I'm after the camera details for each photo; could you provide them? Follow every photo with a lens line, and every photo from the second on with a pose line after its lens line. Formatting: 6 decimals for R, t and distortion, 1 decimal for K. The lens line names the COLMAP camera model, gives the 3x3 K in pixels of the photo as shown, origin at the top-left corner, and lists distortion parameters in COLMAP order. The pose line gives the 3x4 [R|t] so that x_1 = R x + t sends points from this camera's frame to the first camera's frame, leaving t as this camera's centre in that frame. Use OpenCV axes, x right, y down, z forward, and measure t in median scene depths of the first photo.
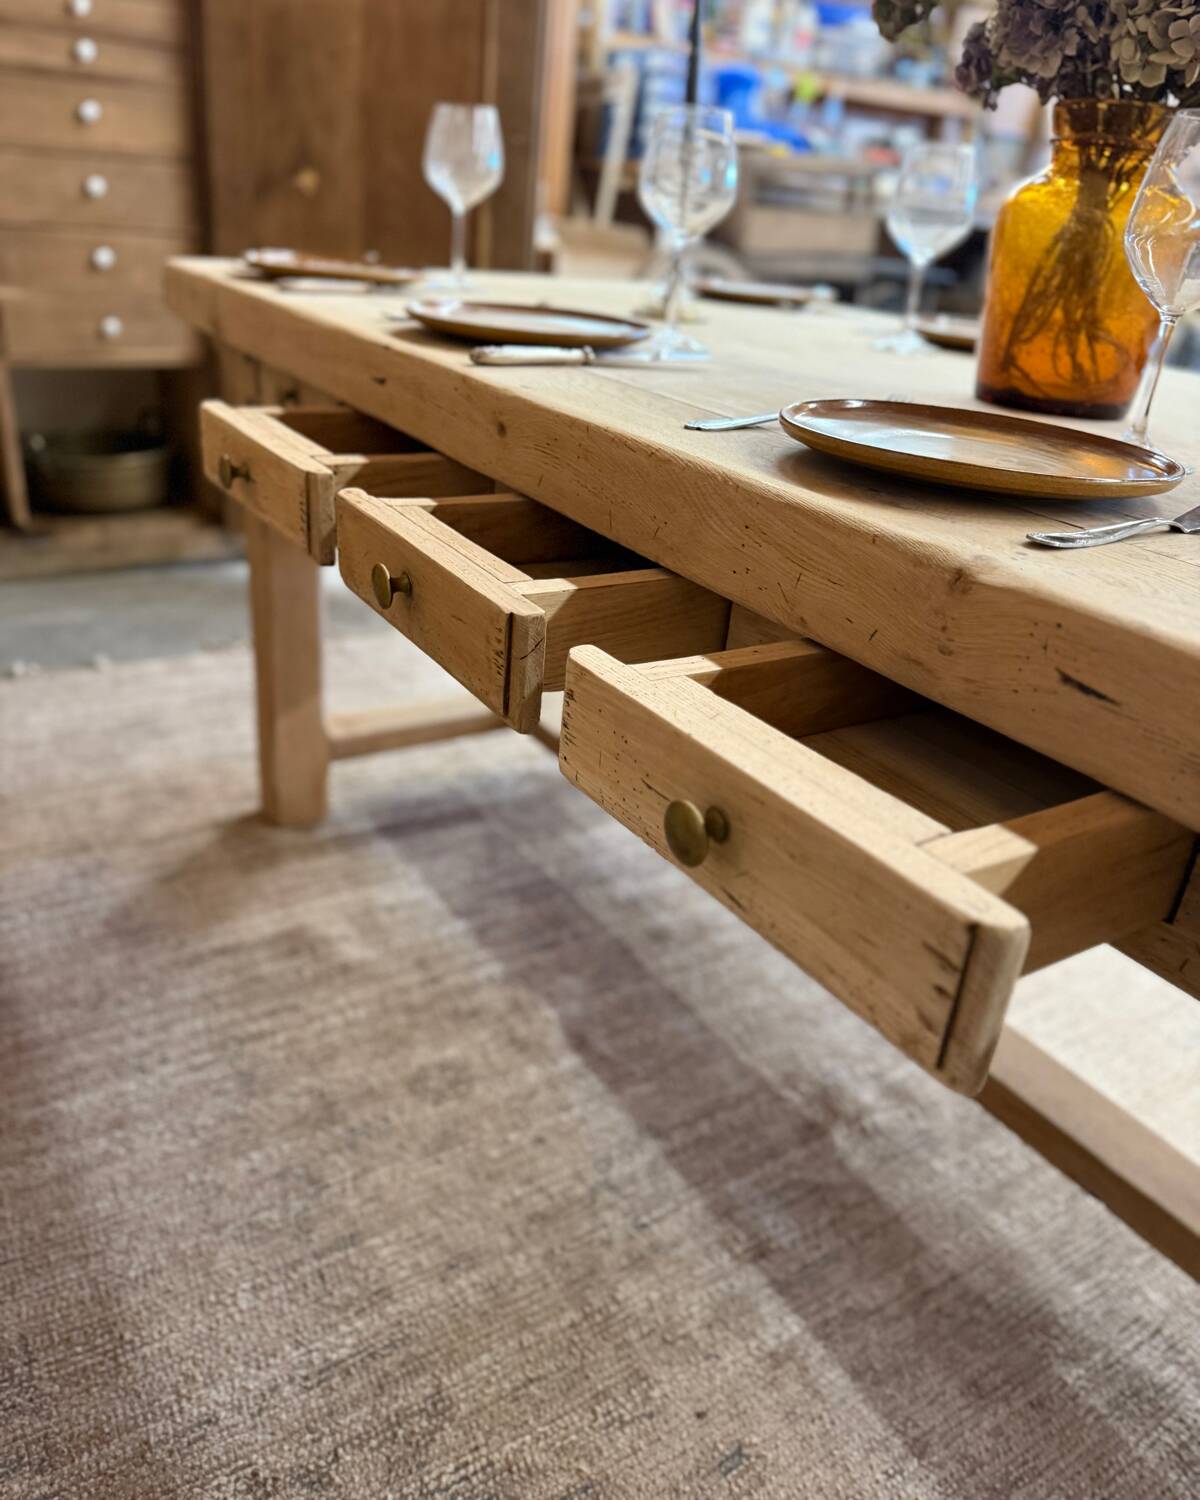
lens RADIAL K [[1137.7, 0, 593.5], [0, 1137.7, 743.8], [0, 0, 1]] dist [0.027678, -0.042097]
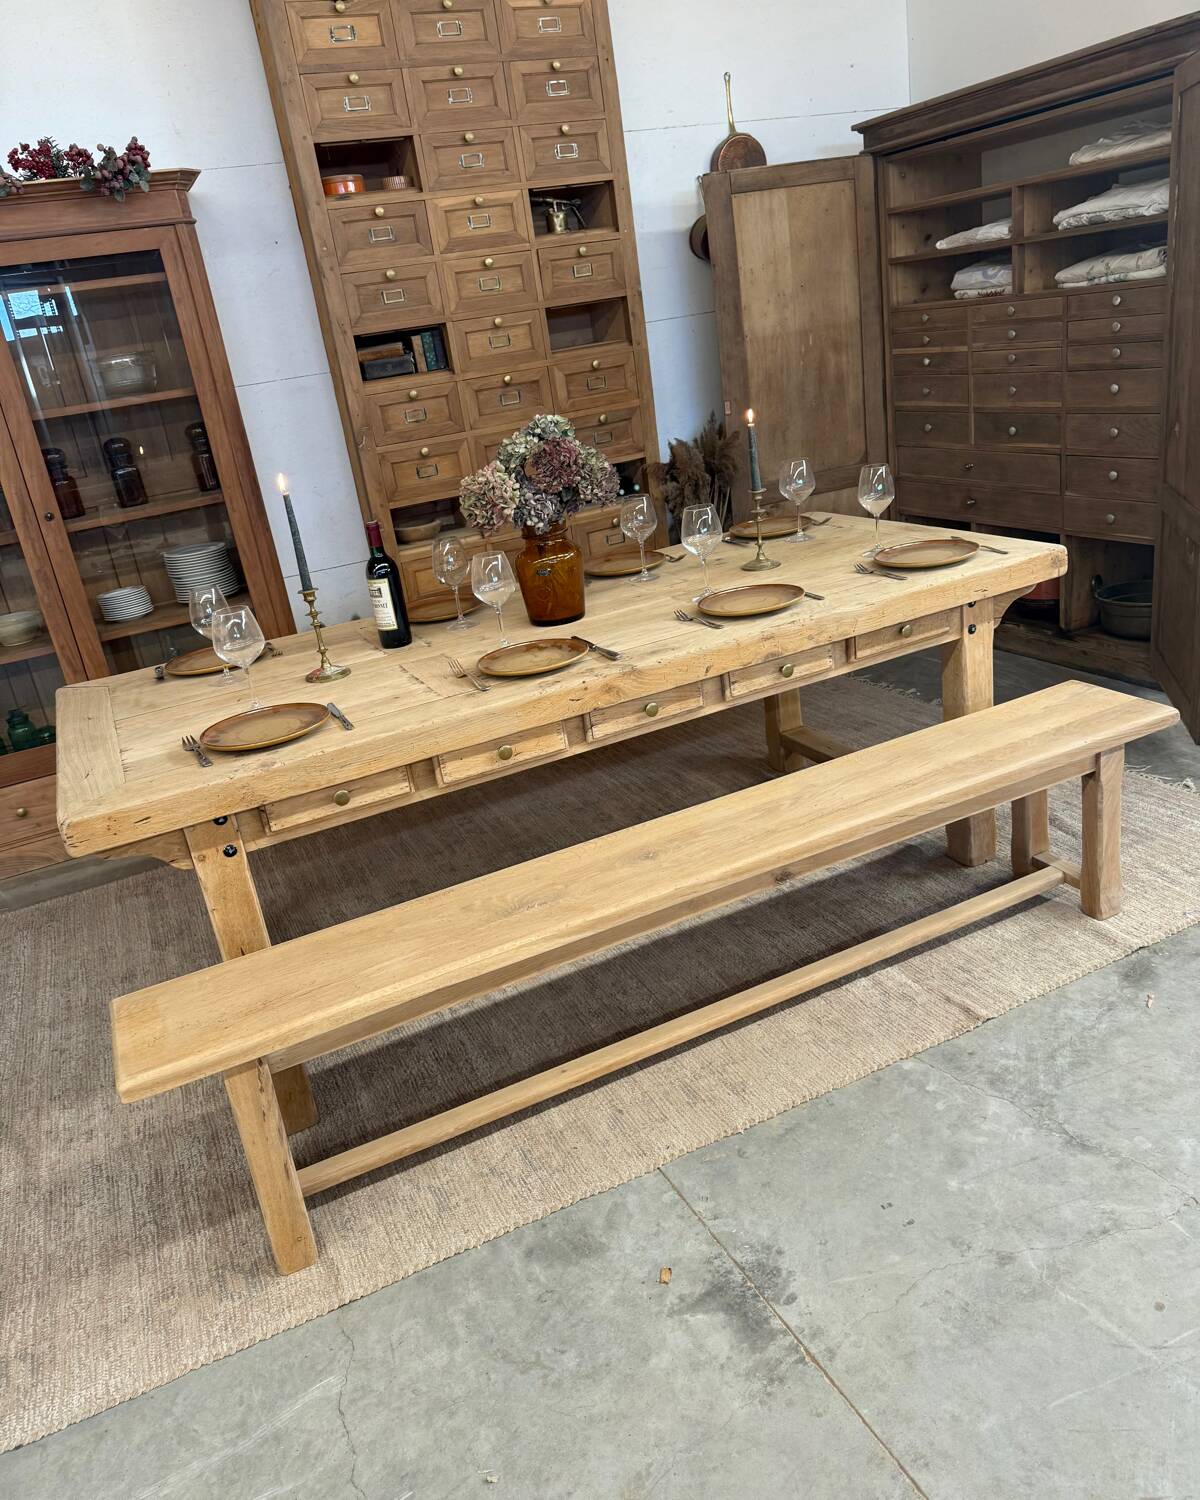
lens RADIAL K [[1137.7, 0, 595.7], [0, 1137.7, 753.5], [0, 0, 1]] dist [0.027678, -0.042097]
pose [[-0.150349, 0.290797, -0.944898, 1.888532], [-0.313417, 0.892443, 0.324523, -0.566496], [0.937638, 0.344939, -0.043037, 0.826314]]
